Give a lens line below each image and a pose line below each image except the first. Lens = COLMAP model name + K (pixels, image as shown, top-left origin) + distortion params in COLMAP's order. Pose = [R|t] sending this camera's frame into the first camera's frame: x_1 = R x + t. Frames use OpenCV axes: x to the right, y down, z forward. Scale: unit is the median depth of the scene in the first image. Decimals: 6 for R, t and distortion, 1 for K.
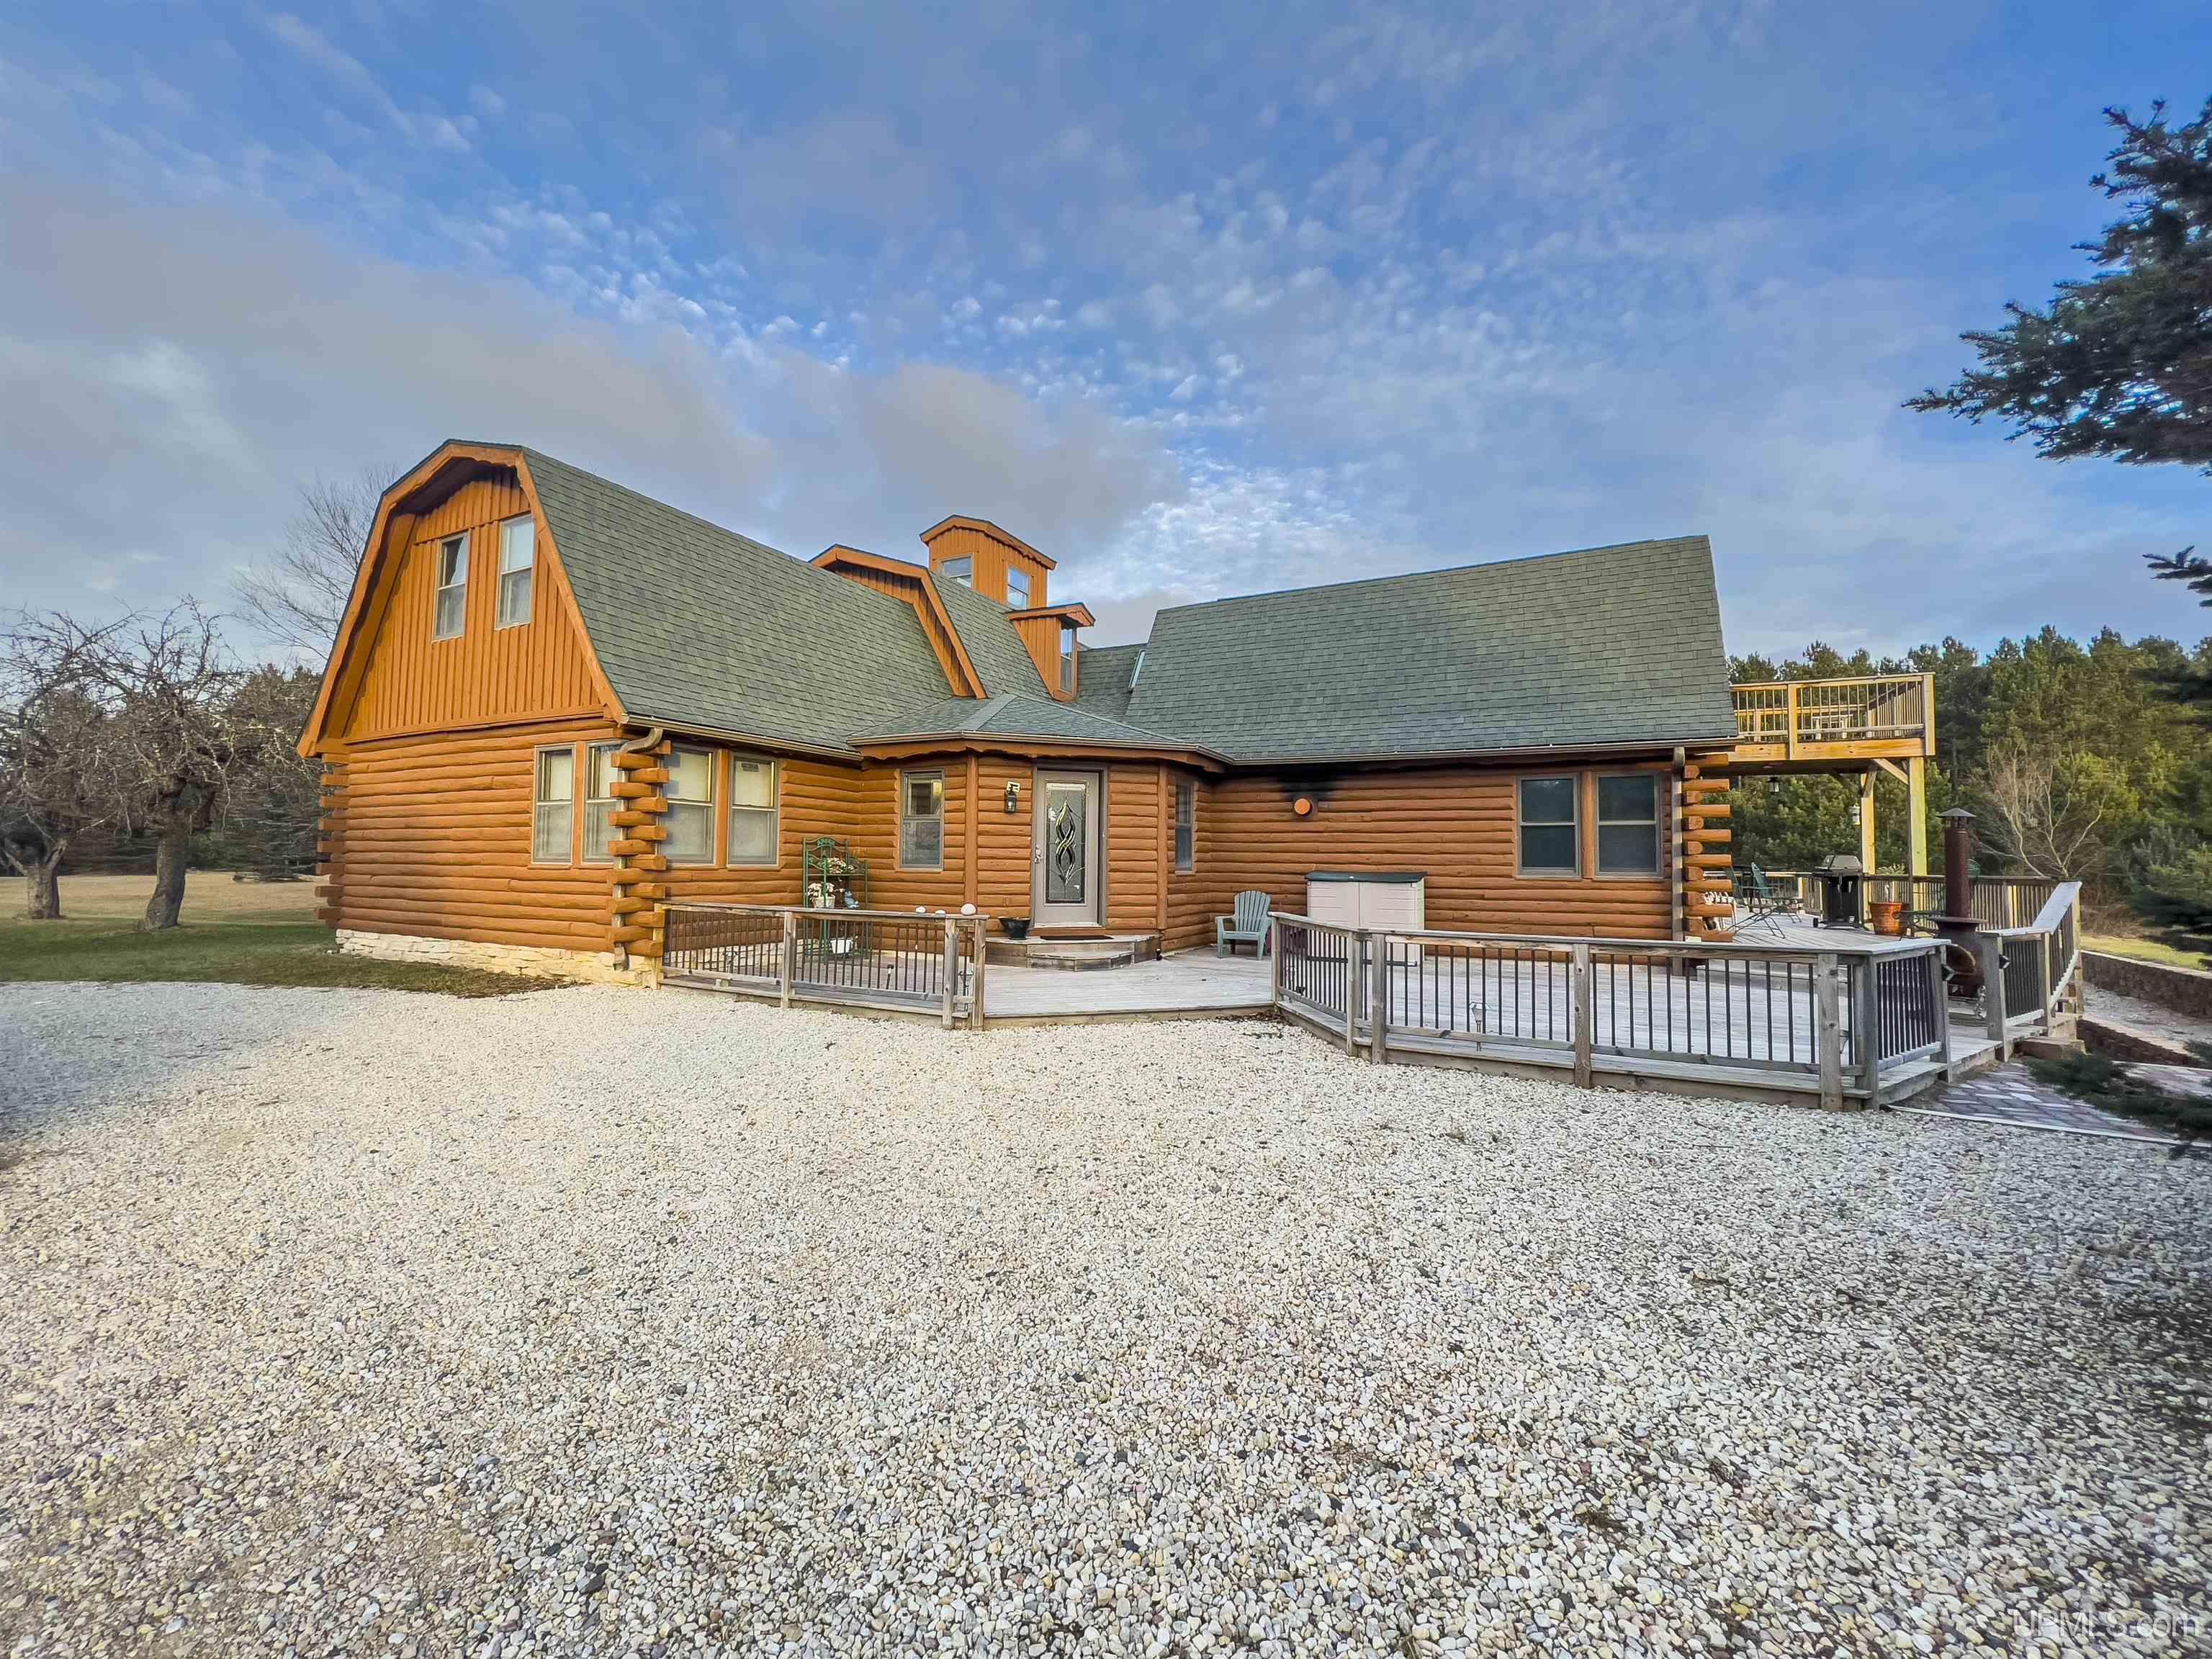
lens RADIAL K [[885.4, 0, 1106.0], [0, 885.4, 829.5], [0, 0, 1]] dist [0.000018, -0.000015]
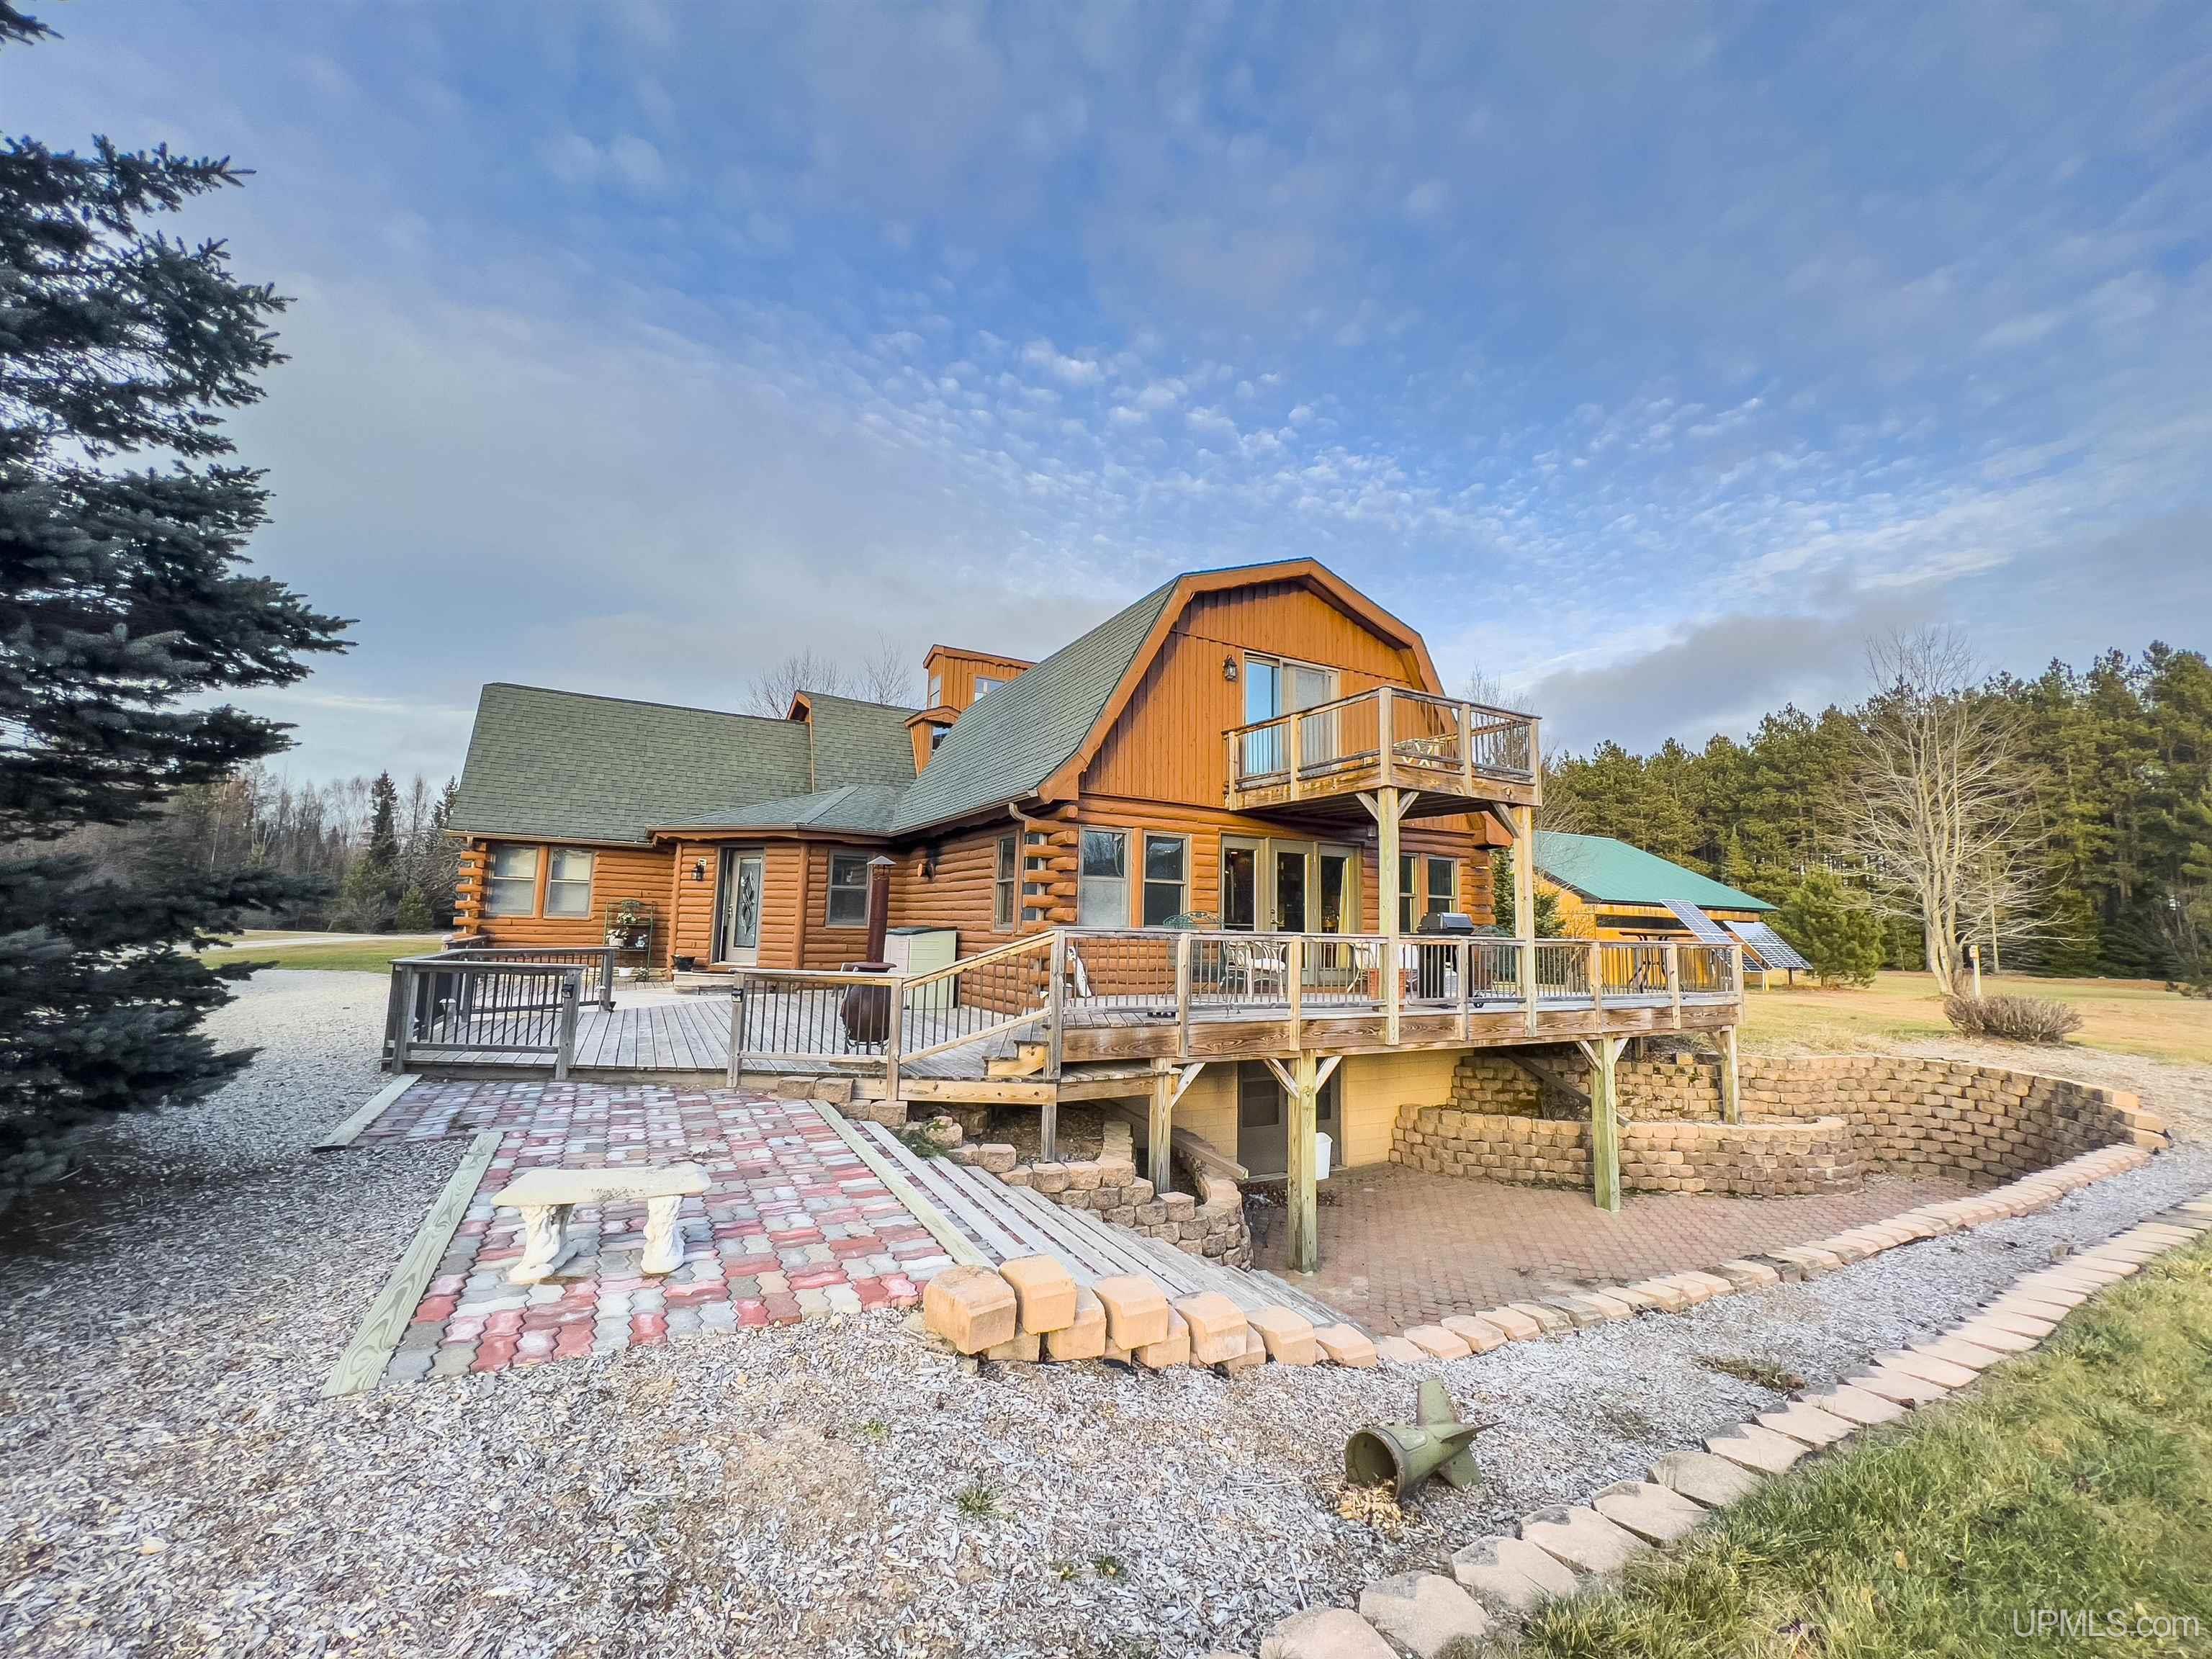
lens RADIAL K [[885.4, 0, 1106.0], [0, 885.4, 829.5], [0, 0, 1]] dist [0.000018, -0.000015]
pose [[0.838641, -0.057406, -0.541651, 1.229854], [0.018148, 0.996823, -0.077549, 0.022882], [0.544382, 0.055206, 0.837019, 0.140644]]
